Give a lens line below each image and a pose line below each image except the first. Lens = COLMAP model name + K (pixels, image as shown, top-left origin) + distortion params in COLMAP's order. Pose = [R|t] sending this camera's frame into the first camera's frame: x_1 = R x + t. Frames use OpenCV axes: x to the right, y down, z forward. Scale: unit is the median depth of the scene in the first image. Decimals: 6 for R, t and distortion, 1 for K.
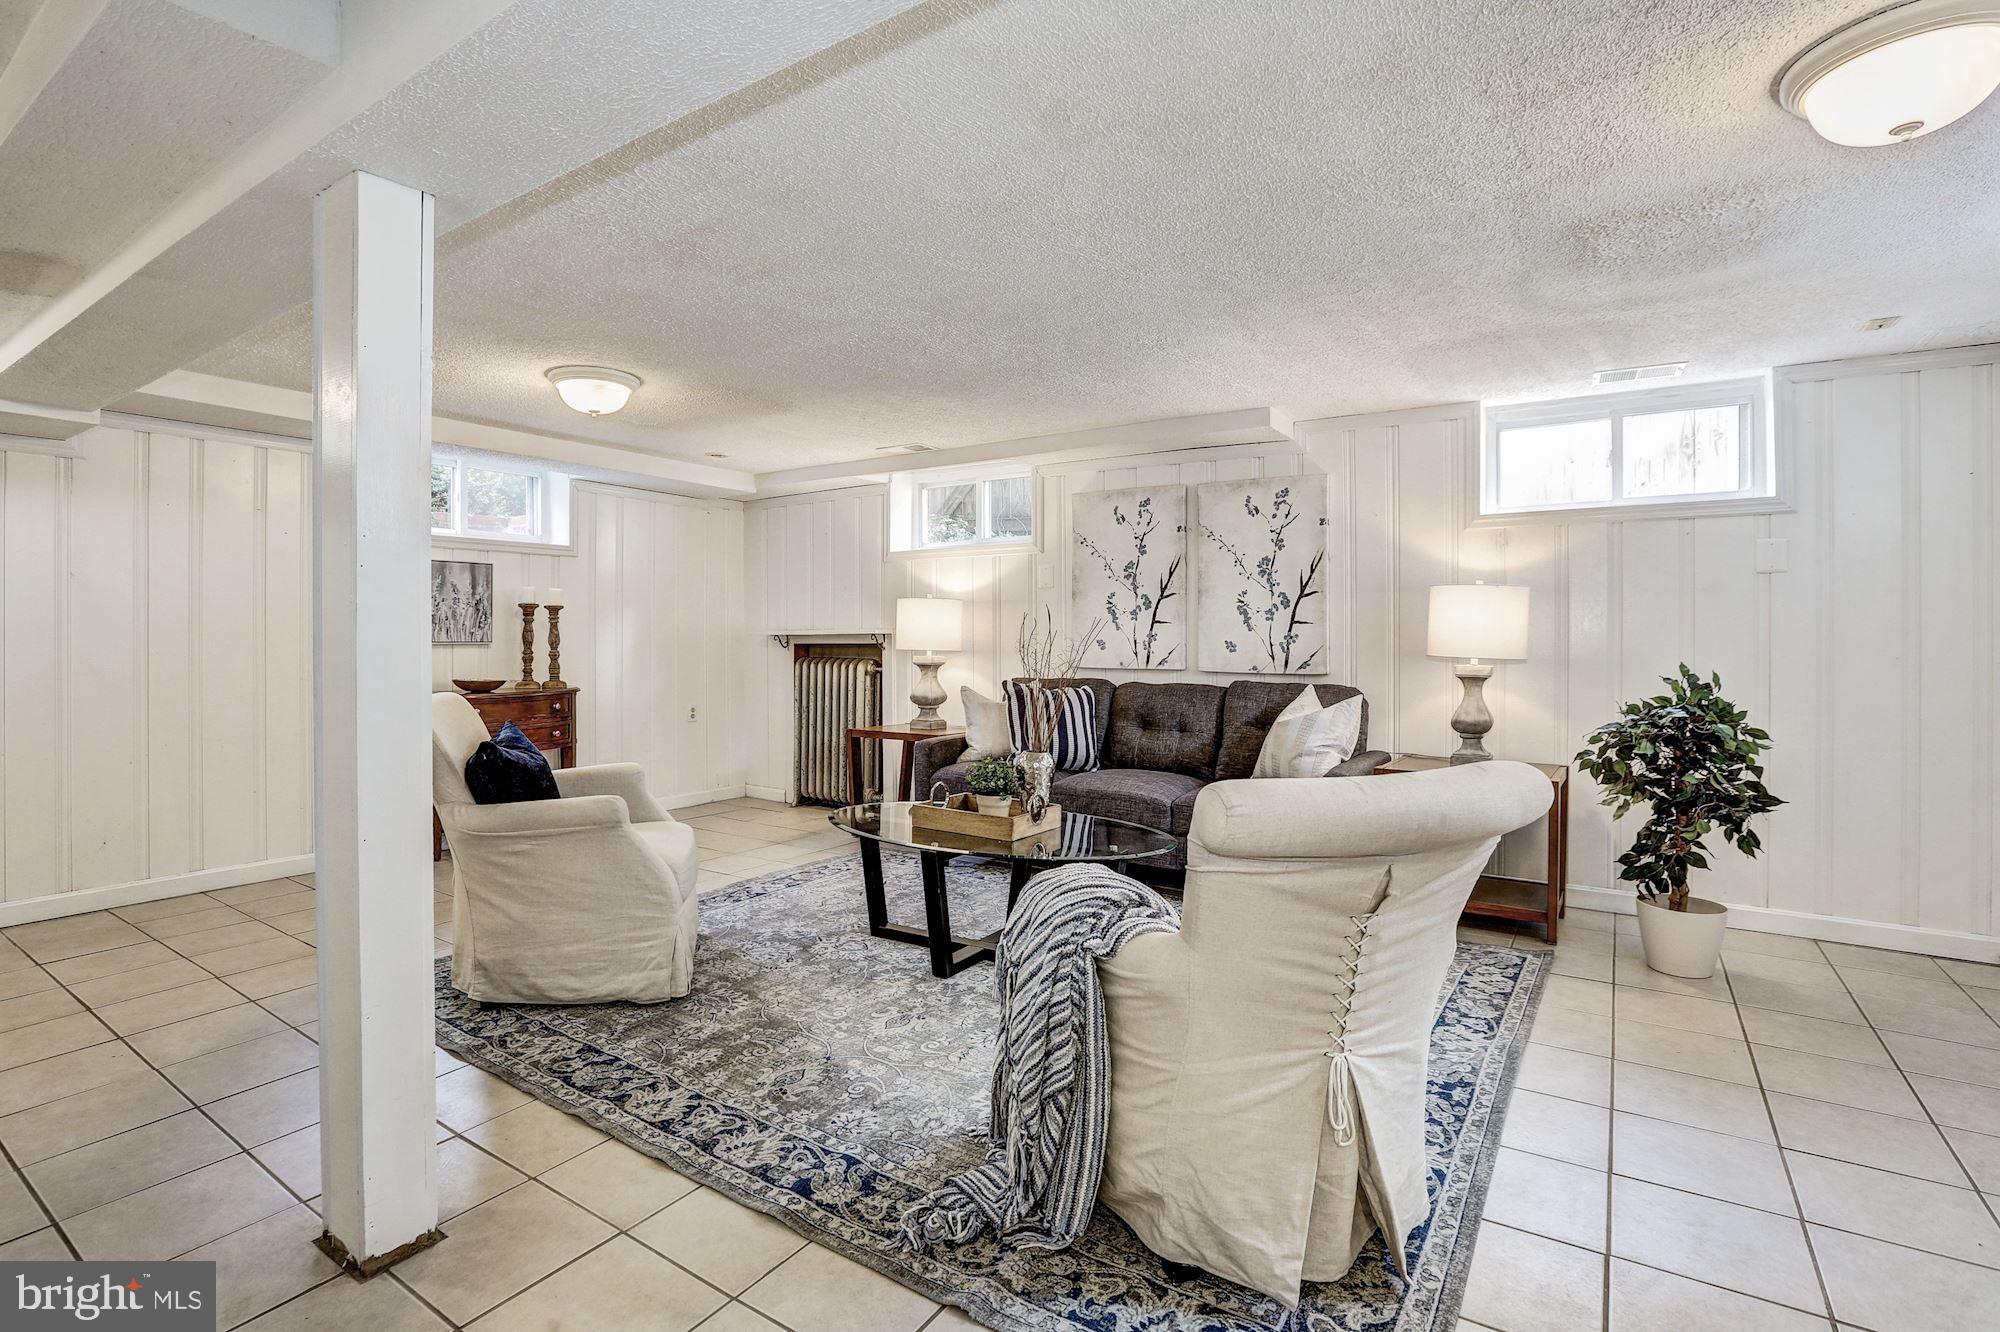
lens RADIAL K [[929.9, 0, 997.2], [0, 929.9, 649.0], [0, 0, 1]] dist [-0.041190, 0.014774]
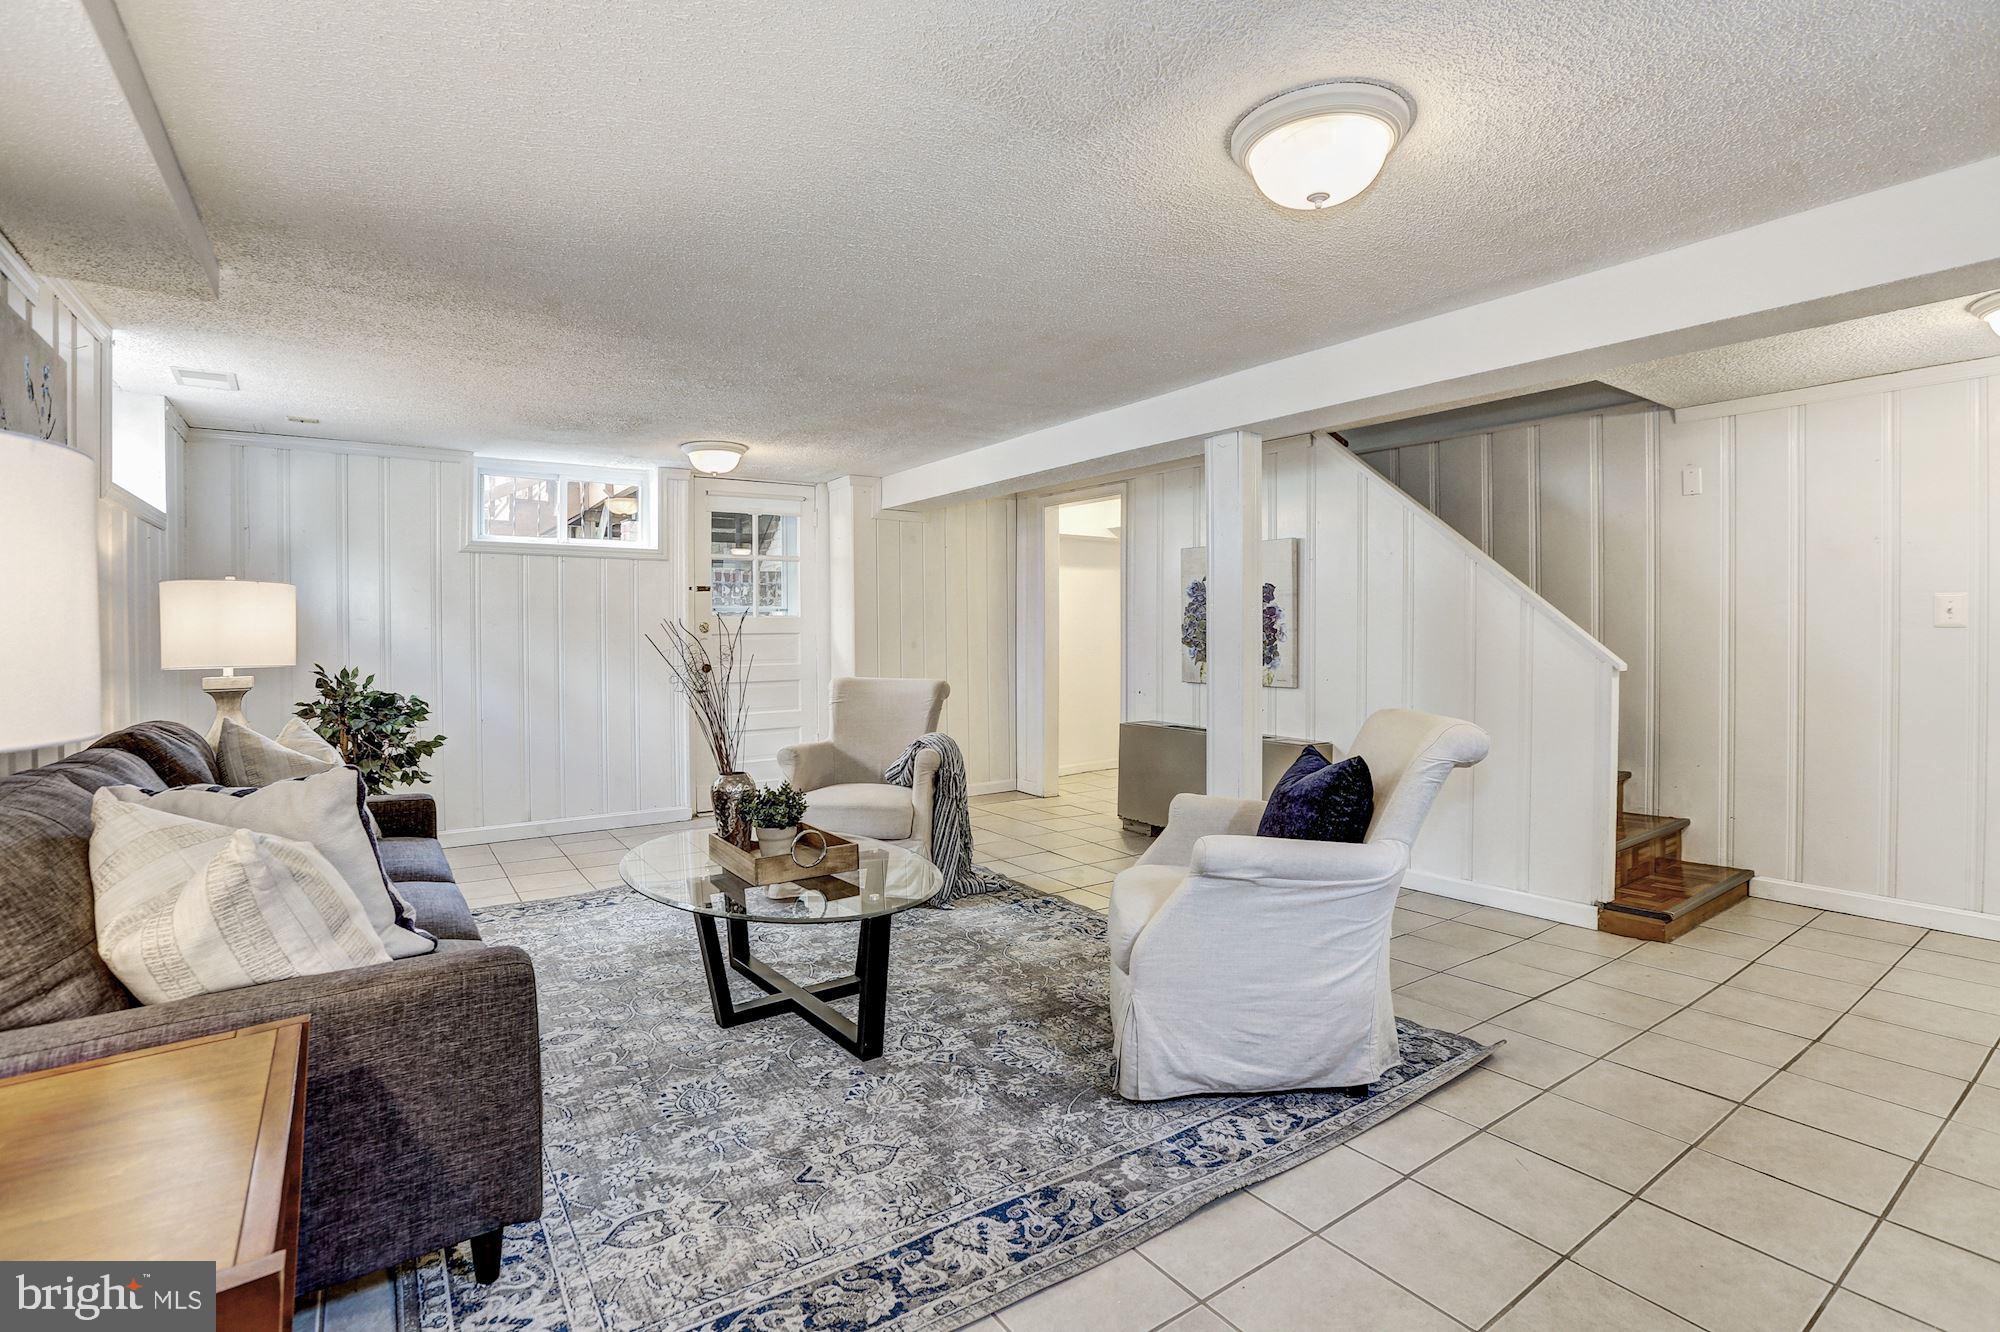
lens RADIAL K [[929.9, 0, 1002.1], [0, 929.9, 652.8], [0, 0, 1]] dist [-0.041190, 0.014774]
pose [[-0.929750, -0.005083, 0.368155, -0.655544], [0.008585, 0.999334, 0.035479, -0.043179], [-0.368090, 0.036147, -0.929087, 2.182503]]
